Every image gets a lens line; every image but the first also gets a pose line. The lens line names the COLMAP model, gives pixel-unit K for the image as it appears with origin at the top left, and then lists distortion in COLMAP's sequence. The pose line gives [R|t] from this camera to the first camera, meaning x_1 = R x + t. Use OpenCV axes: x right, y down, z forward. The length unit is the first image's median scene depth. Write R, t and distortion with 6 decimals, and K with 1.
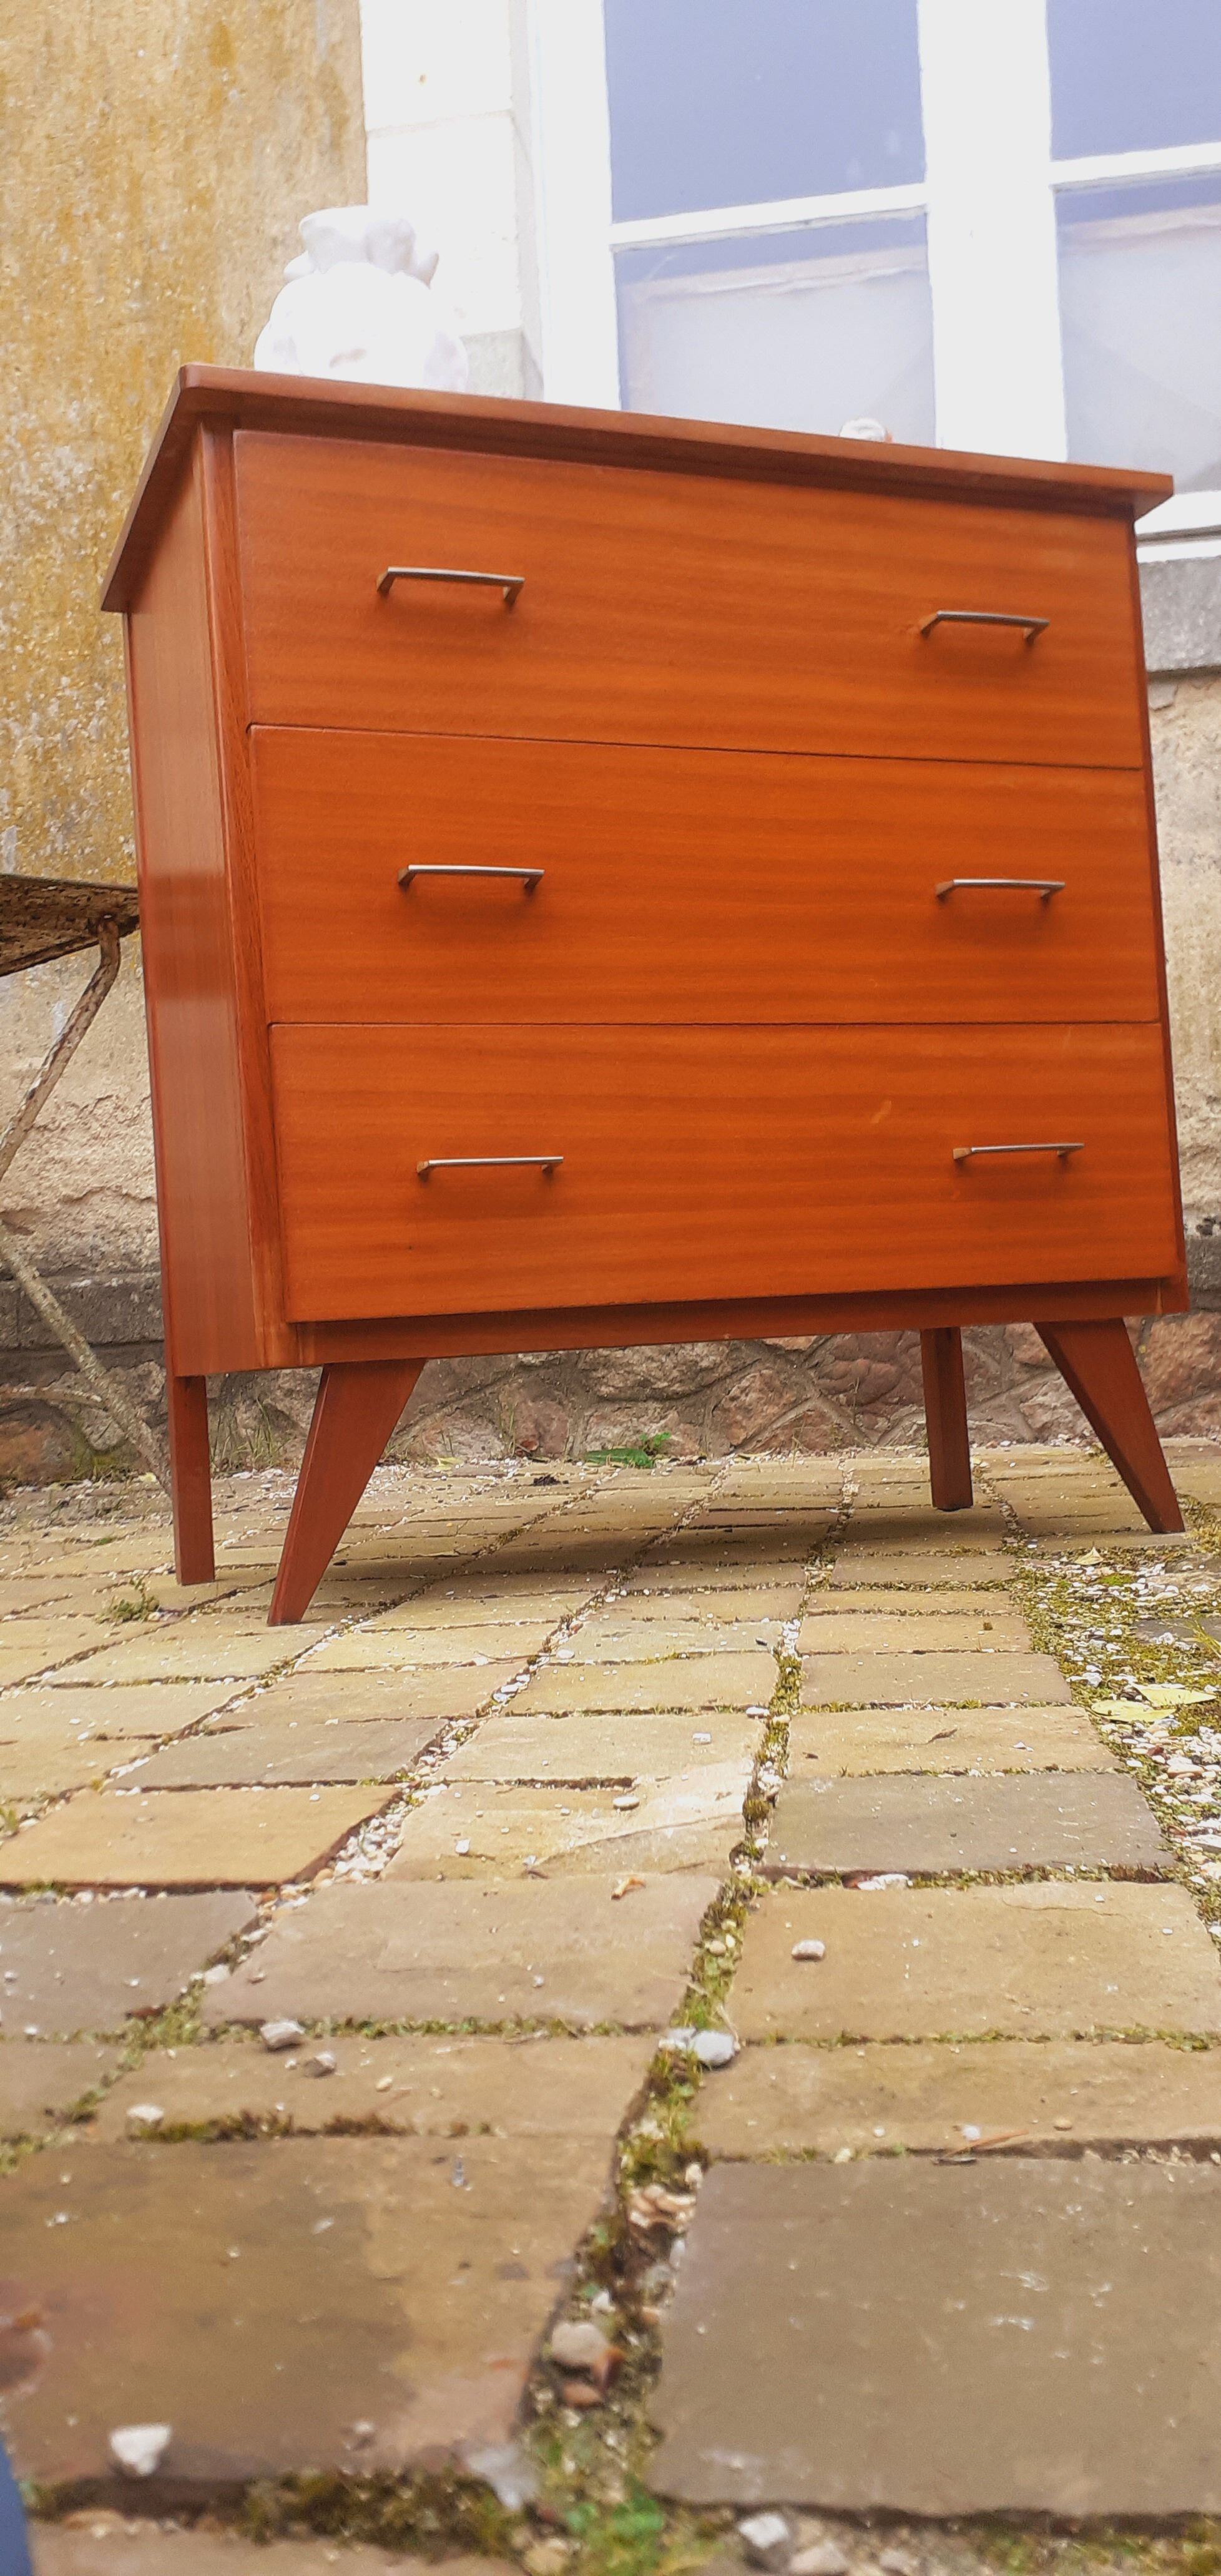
lens RADIAL K [[2047.0, 0, 598.7], [0, 2047.0, 1298.7], [0, 0, 1]] dist [0.027997, -0.028162]
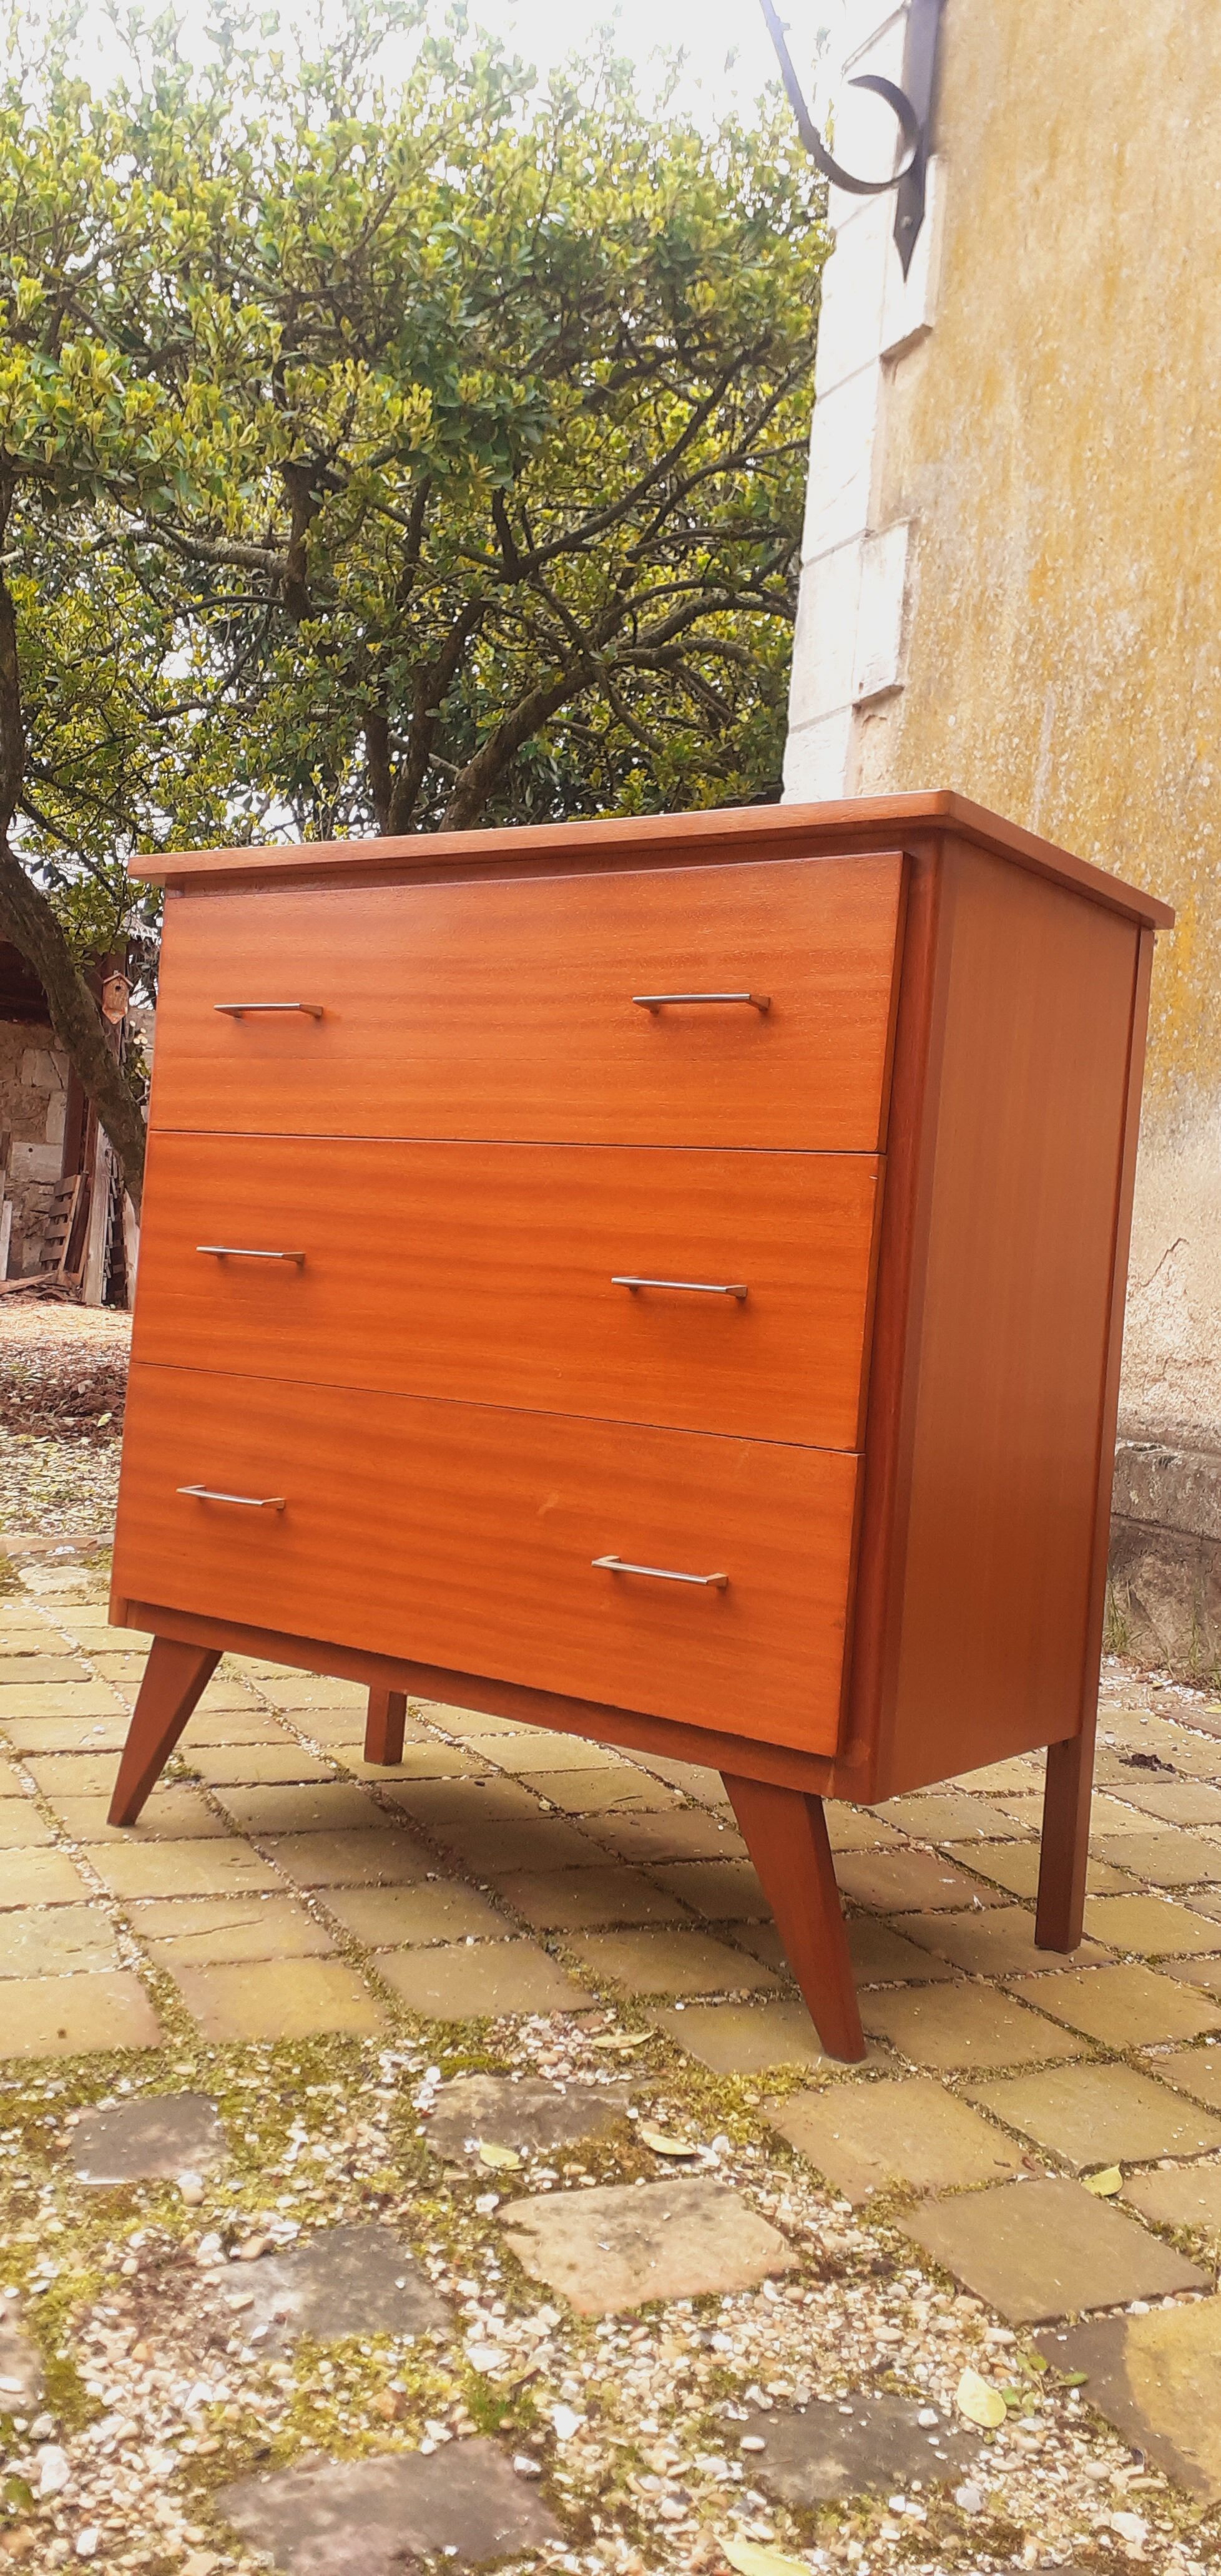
lens RADIAL K [[2047.0, 0, 598.7], [0, 2047.0, 1298.7], [0, 0, 1]] dist [0.027997, -0.028162]
pose [[0.551418, 0.110497, -0.826879, 0.474999], [-0.090389, 0.993267, 0.072454, -0.131814], [0.829318, 0.034788, 0.557693, 0.242452]]
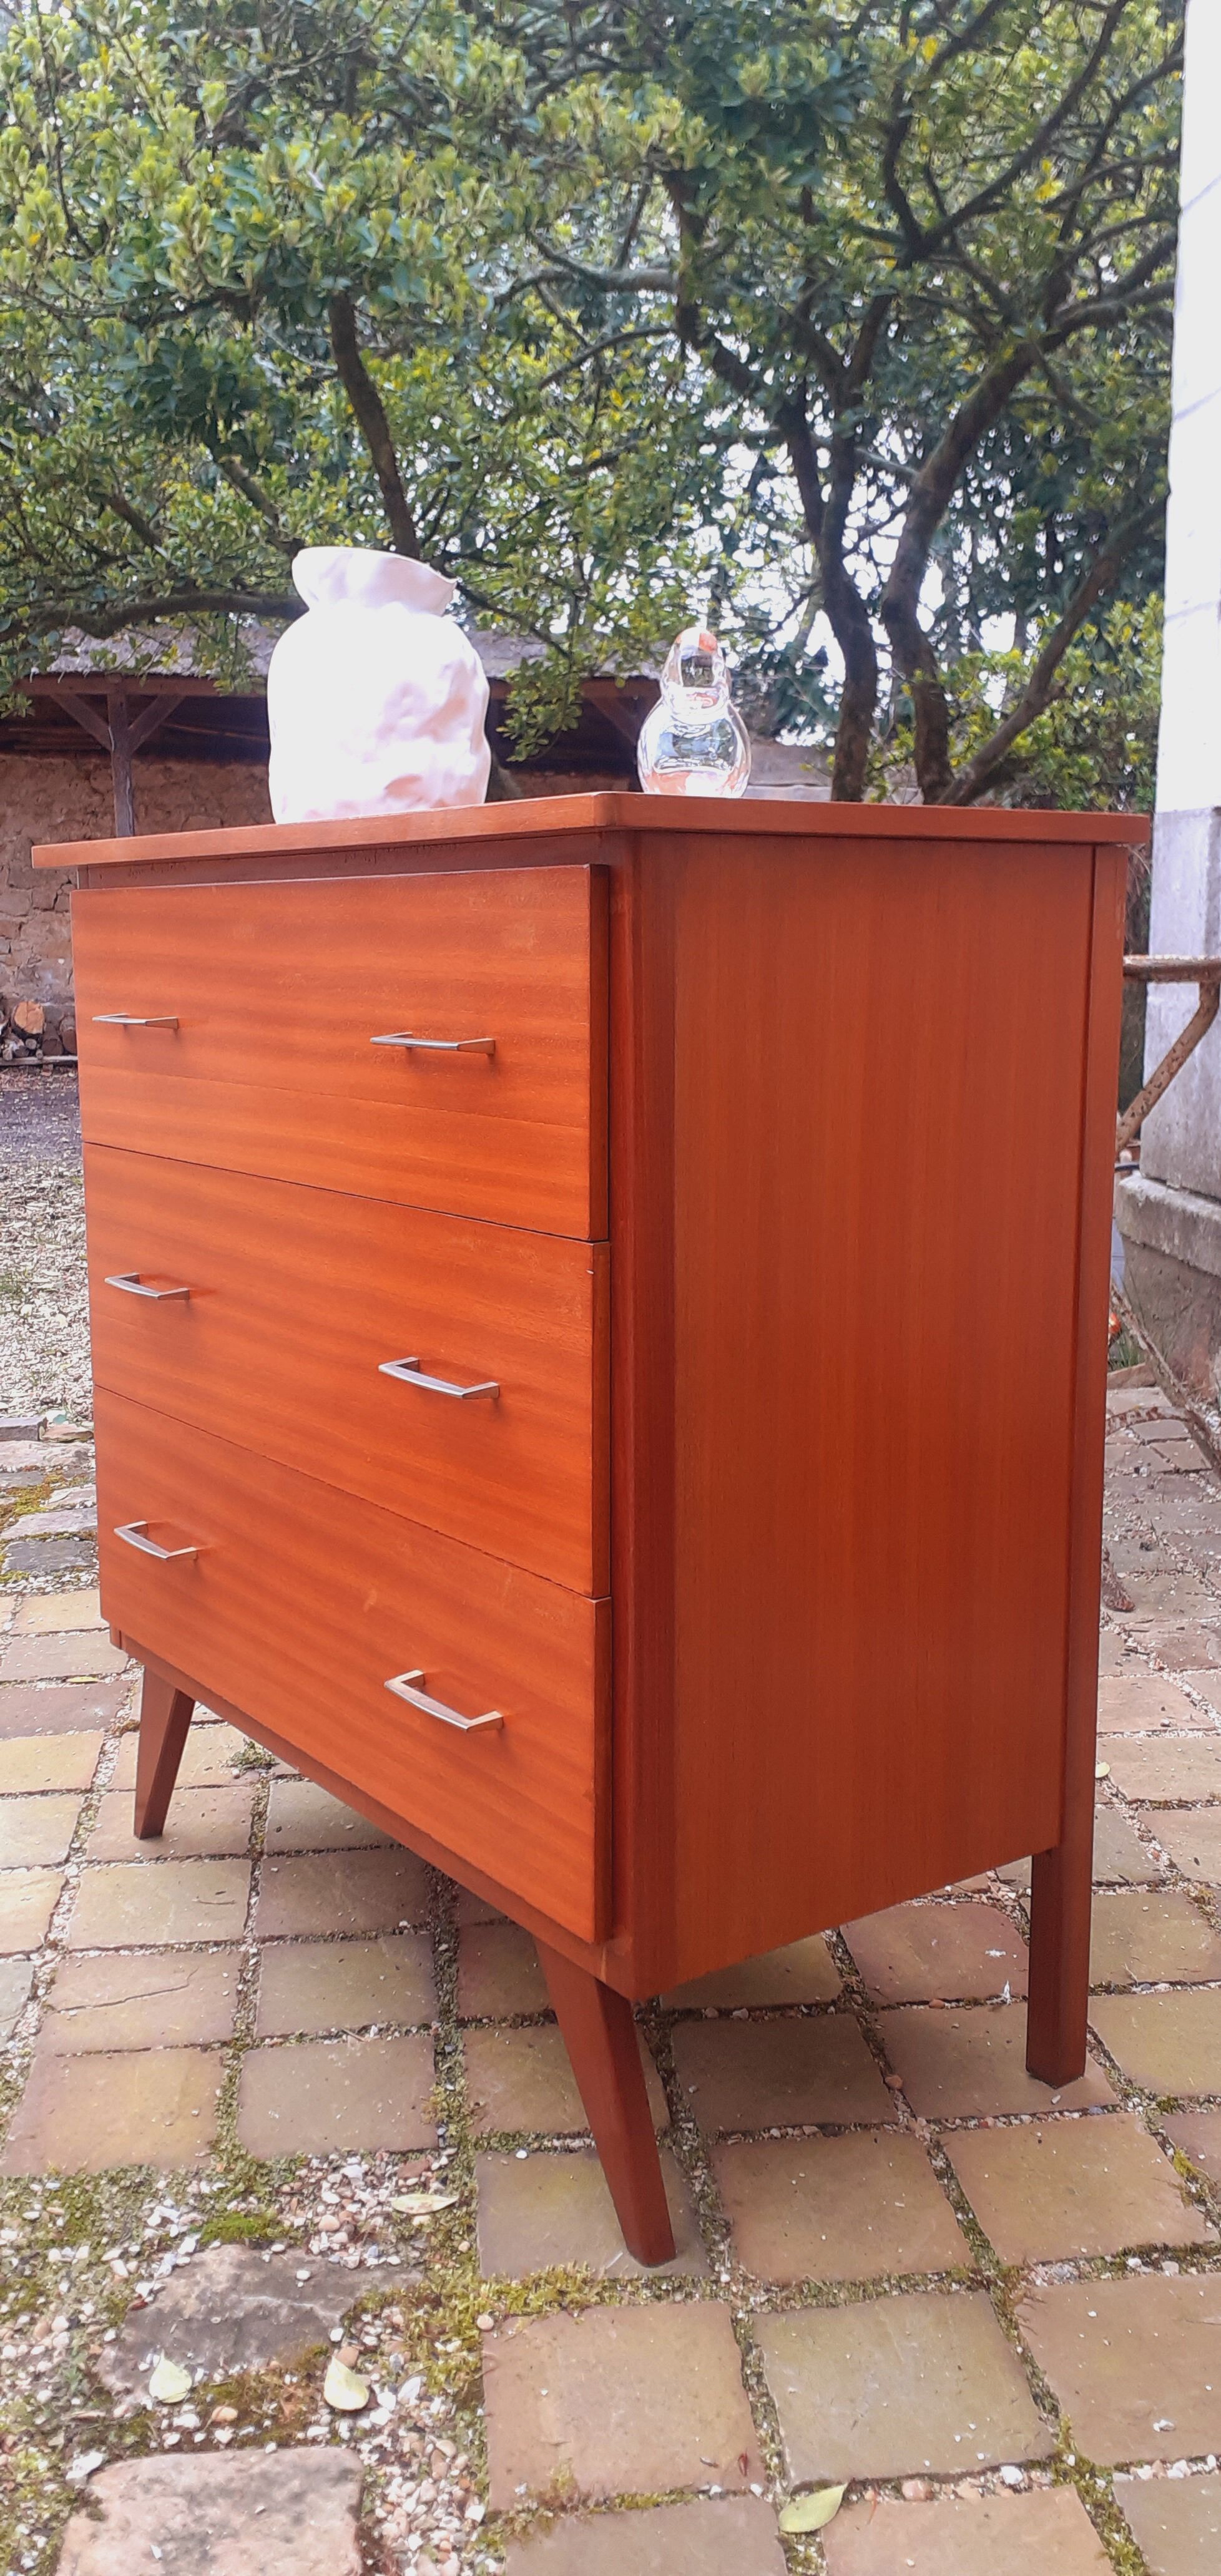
lens RADIAL K [[2047.0, 0, 598.7], [0, 2047.0, 1298.7], [0, 0, 1]] dist [0.027997, -0.028162]
pose [[0.261956, 0.224710, -0.938554, 0.478464], [0.012499, 0.971643, 0.236121, -0.211709], [0.964999, -0.073584, 0.251719, 0.448498]]
